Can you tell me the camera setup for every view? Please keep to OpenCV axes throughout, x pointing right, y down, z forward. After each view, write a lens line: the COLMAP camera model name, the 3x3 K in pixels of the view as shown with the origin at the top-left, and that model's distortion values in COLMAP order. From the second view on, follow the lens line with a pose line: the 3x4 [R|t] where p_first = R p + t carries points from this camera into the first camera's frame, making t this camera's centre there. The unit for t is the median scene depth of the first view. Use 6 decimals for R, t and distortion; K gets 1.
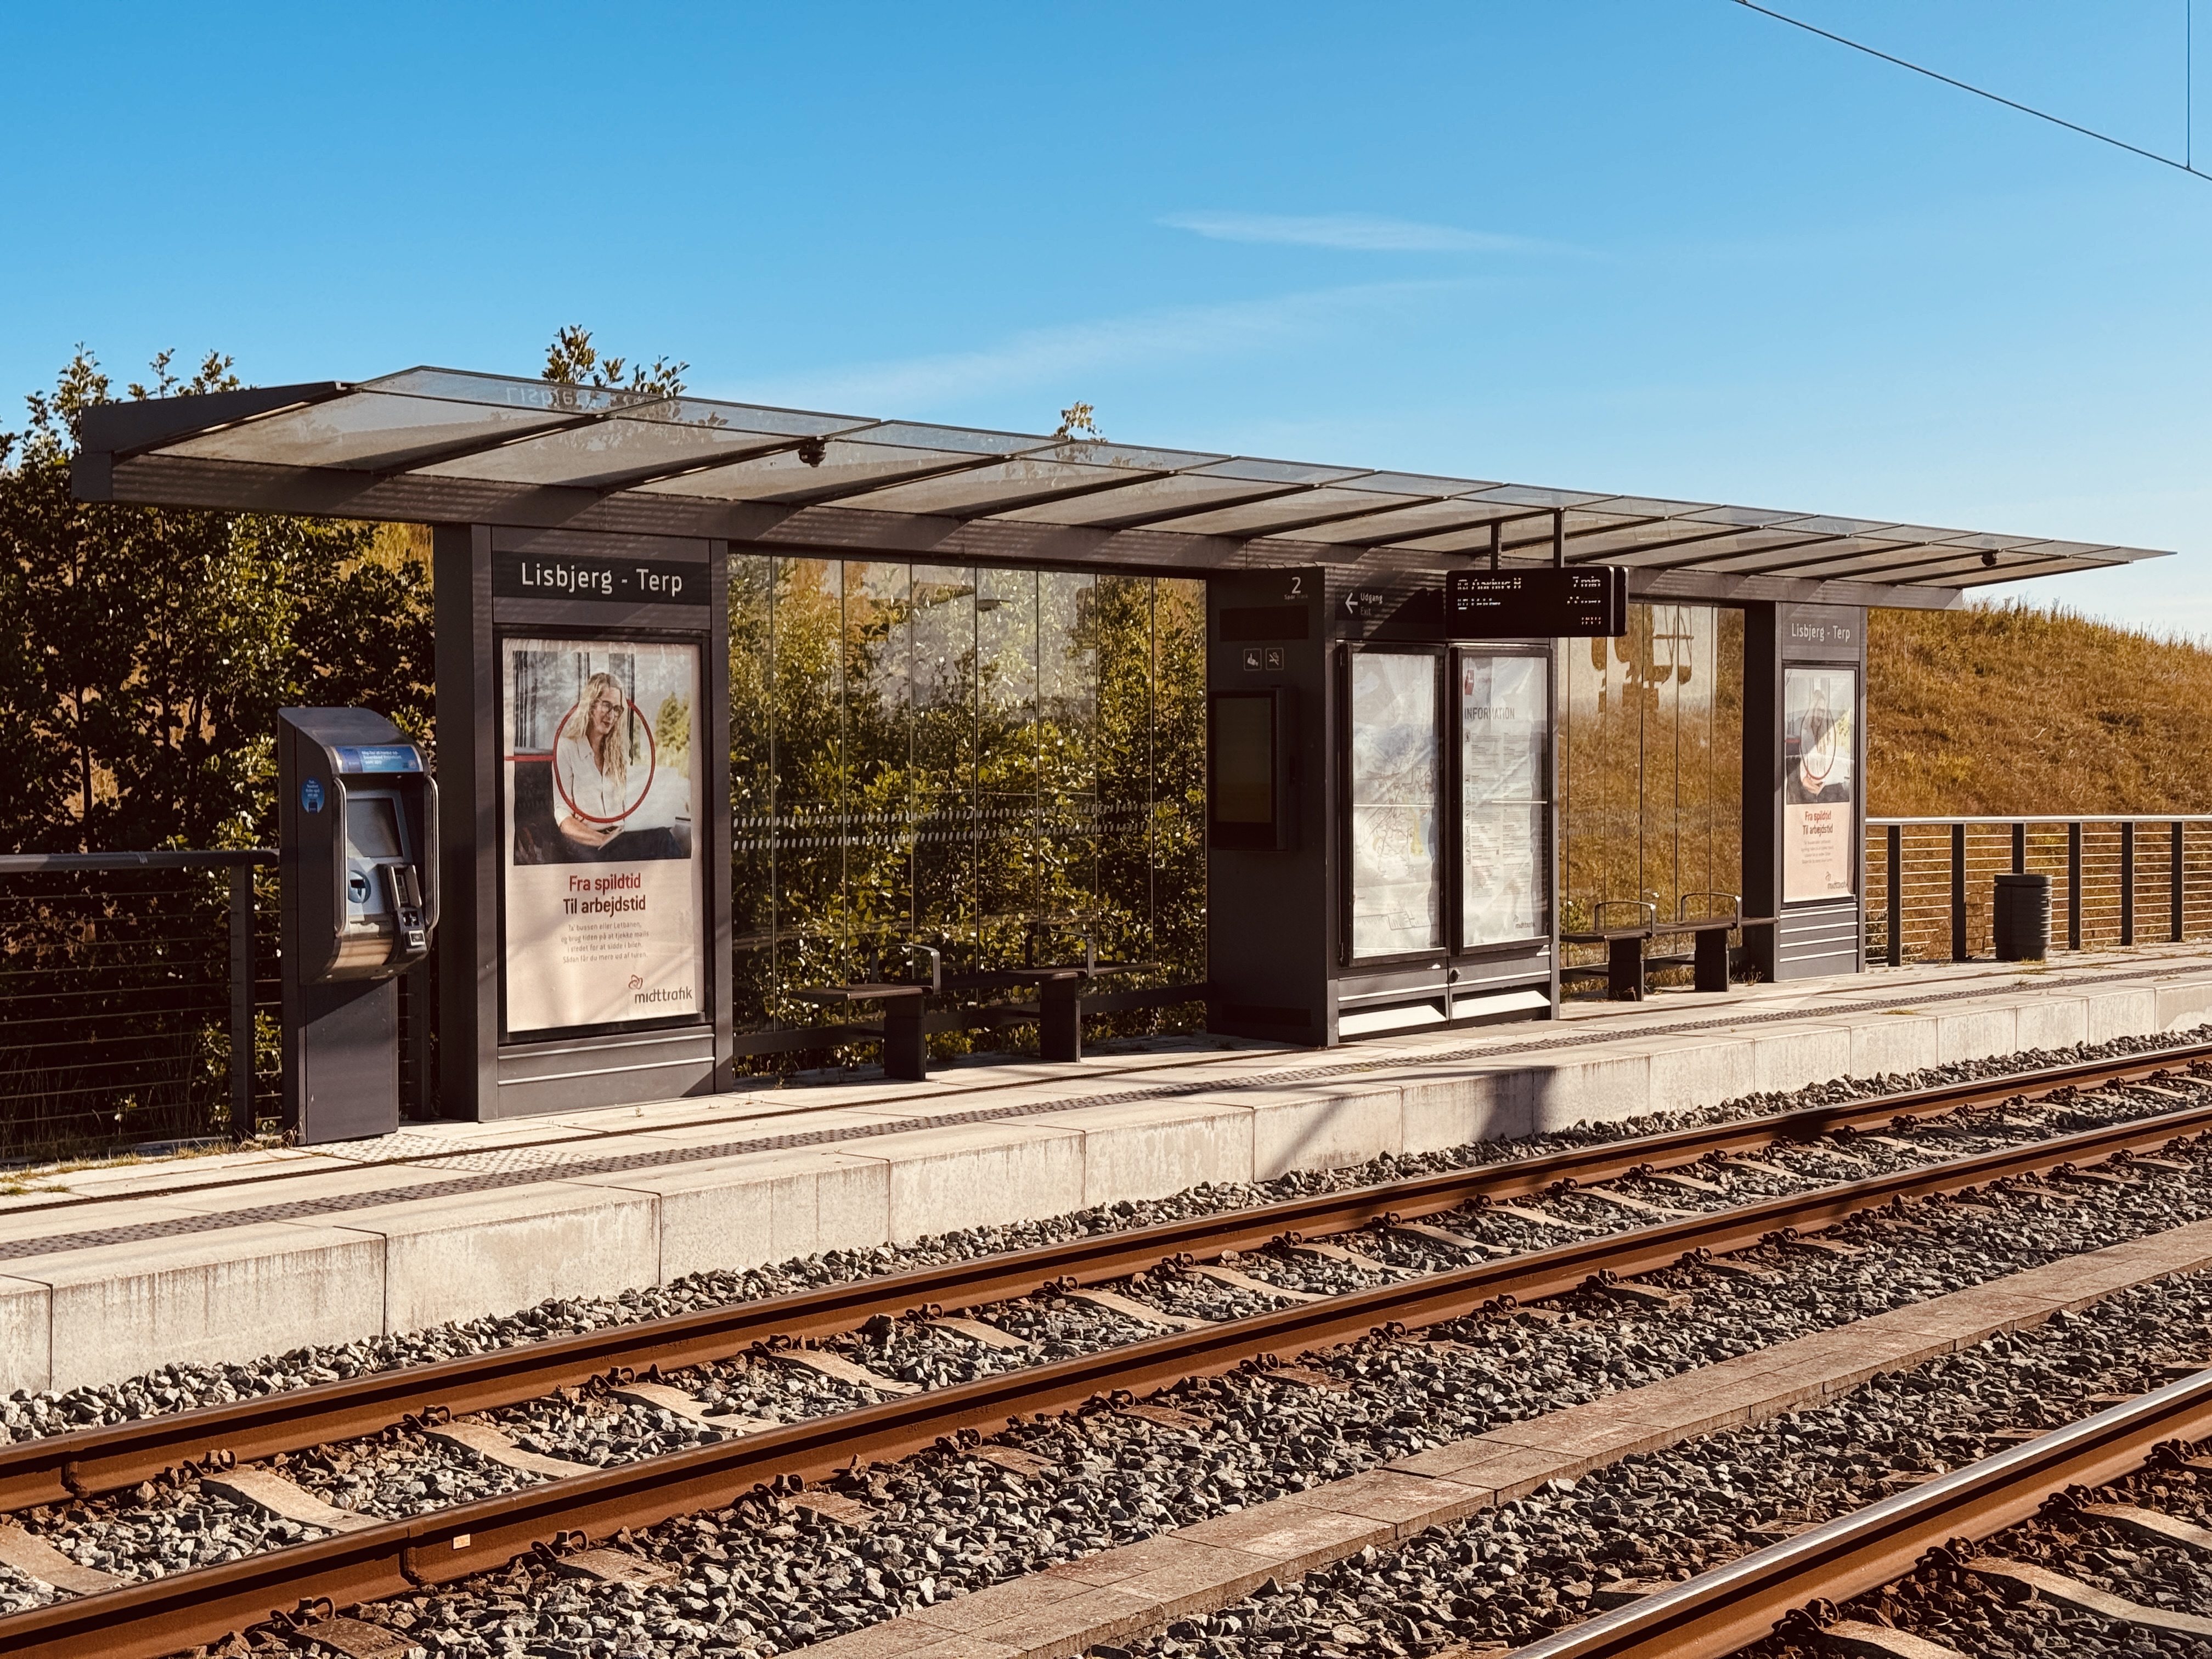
lens RADIAL K [[3048.3, 0, 1143.0], [0, 3048.3, 831.1], [0, 0, 1]] dist [0.203459, -0.457365]
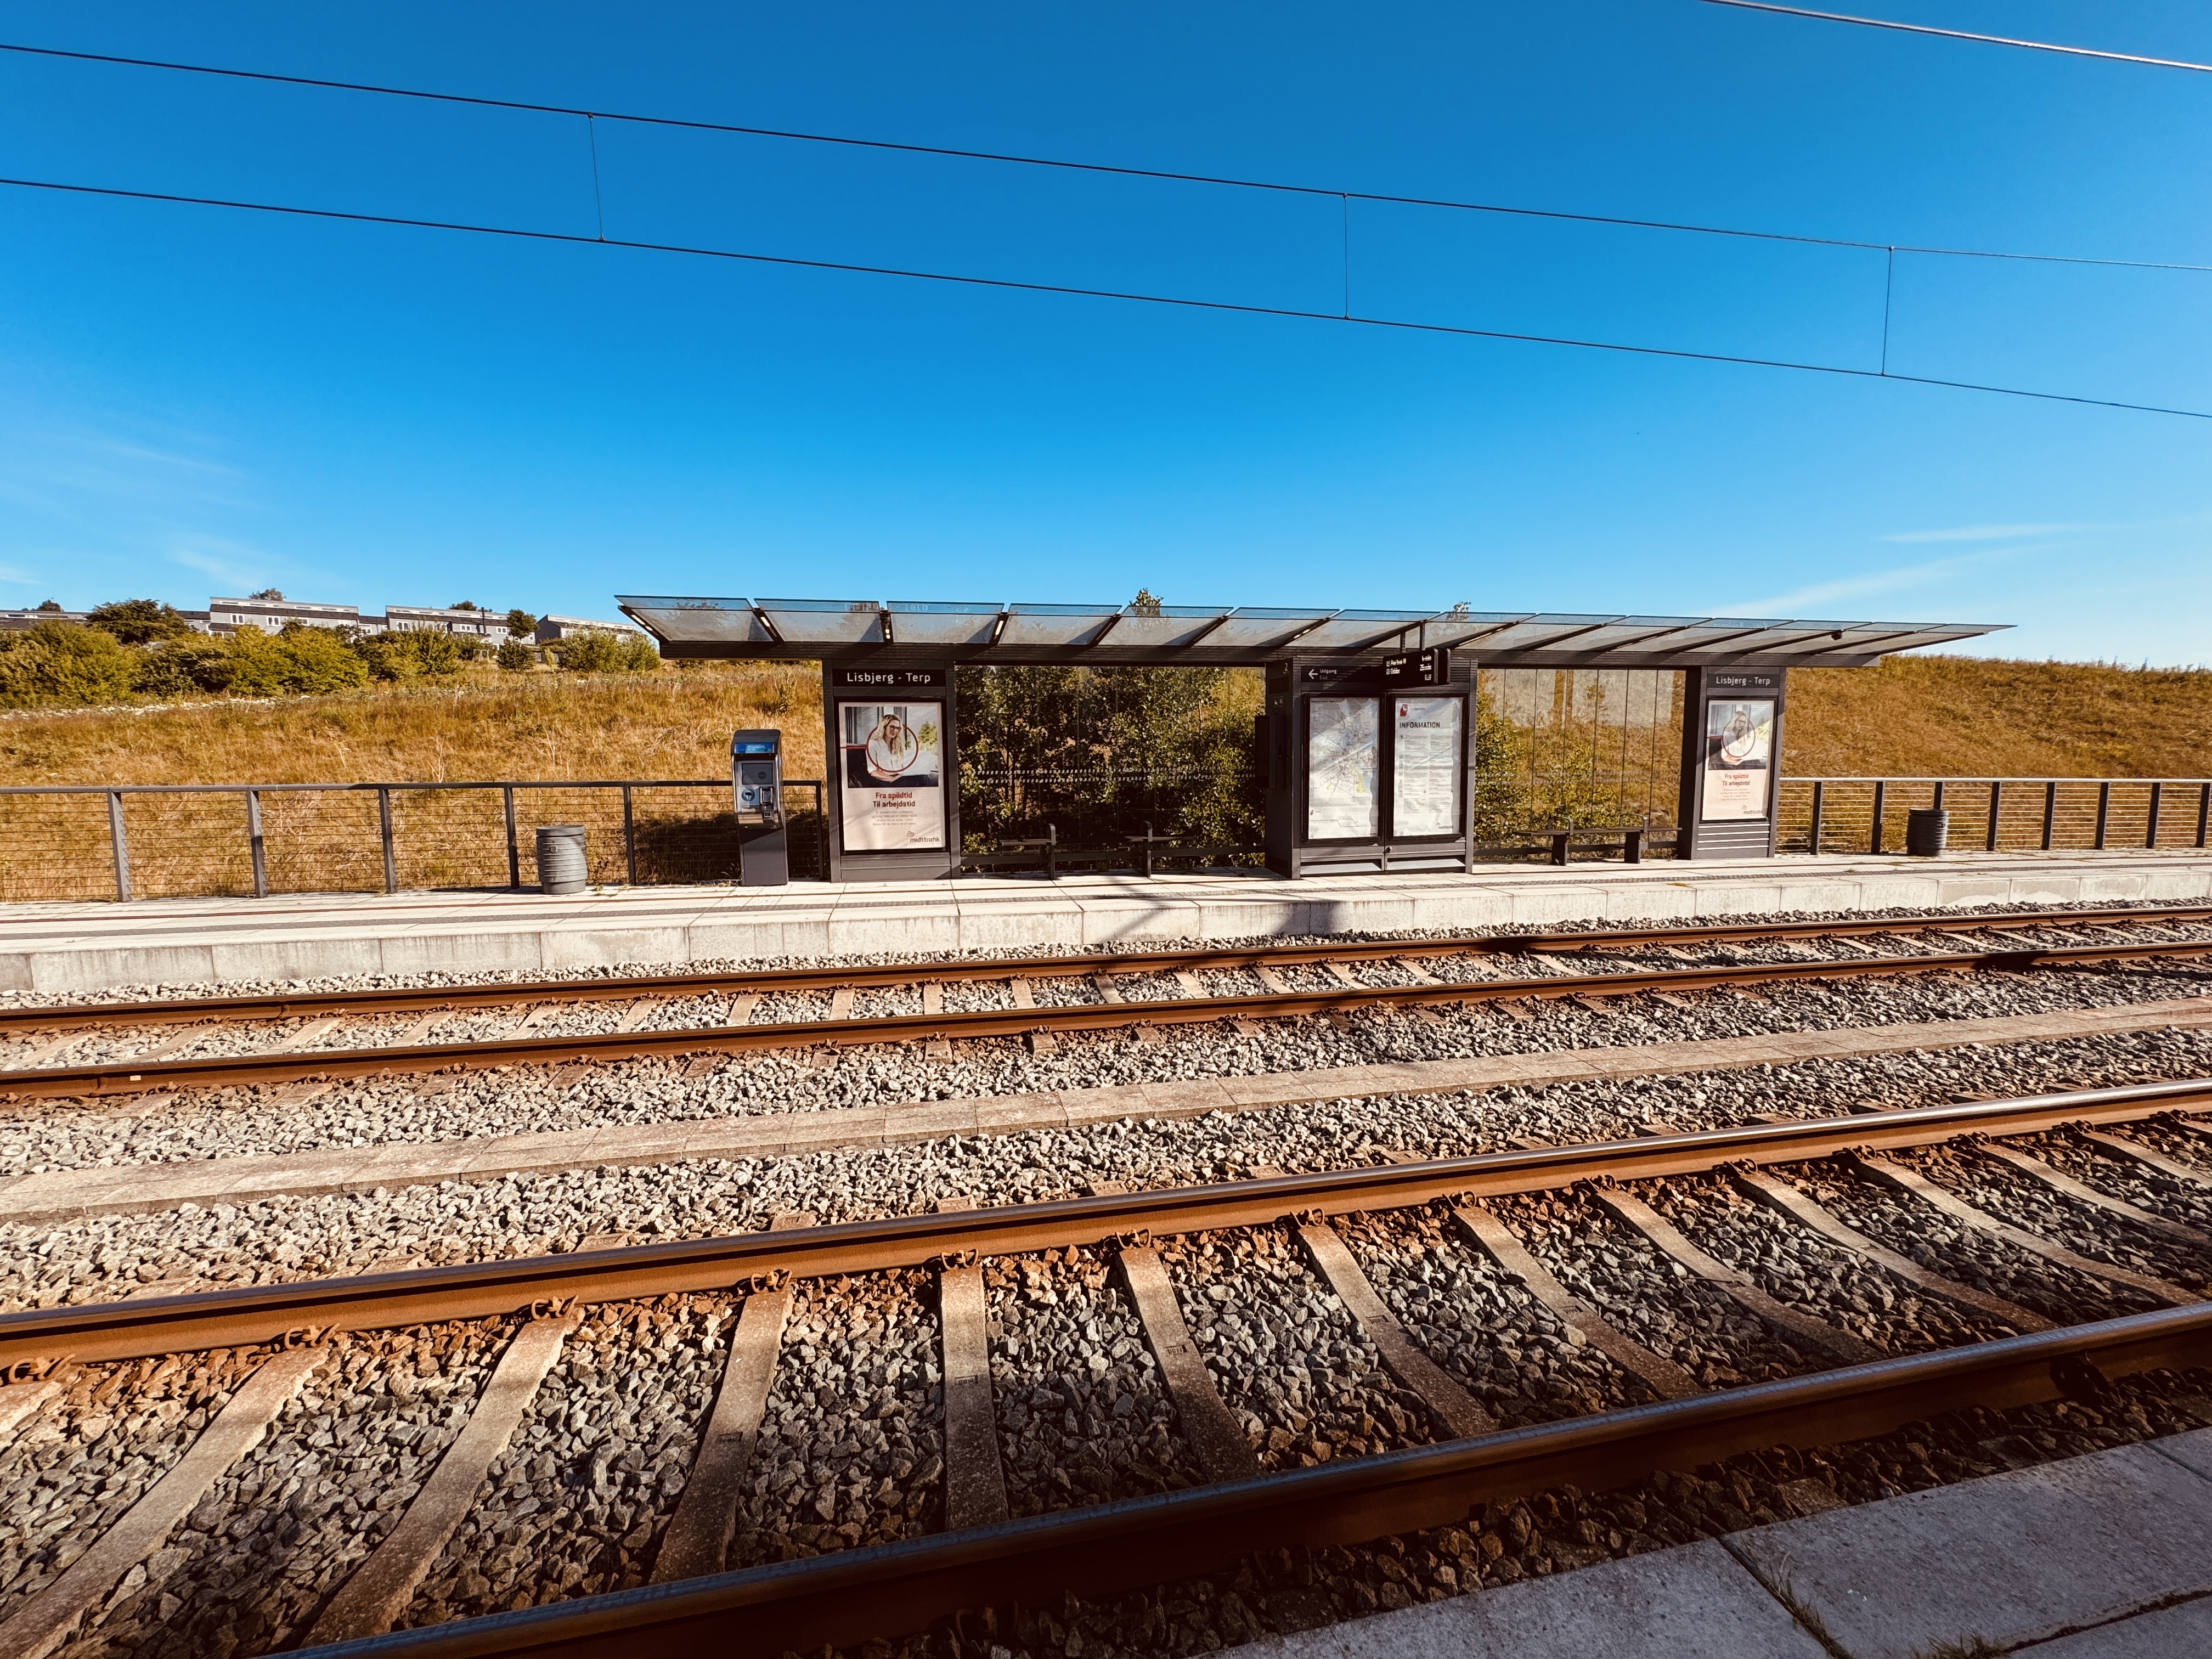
lens RADIAL K [[904.8, 0, 1112.0], [0, 904.8, 789.1], [0, 0, 1]] dist [0.002112, 0.000134]
pose [[0.785583, 0.029662, -0.618045, 0.360913], [-0.014282, 0.999453, 0.029813, -0.011316], [0.618592, -0.014594, 0.785577, 0.416157]]
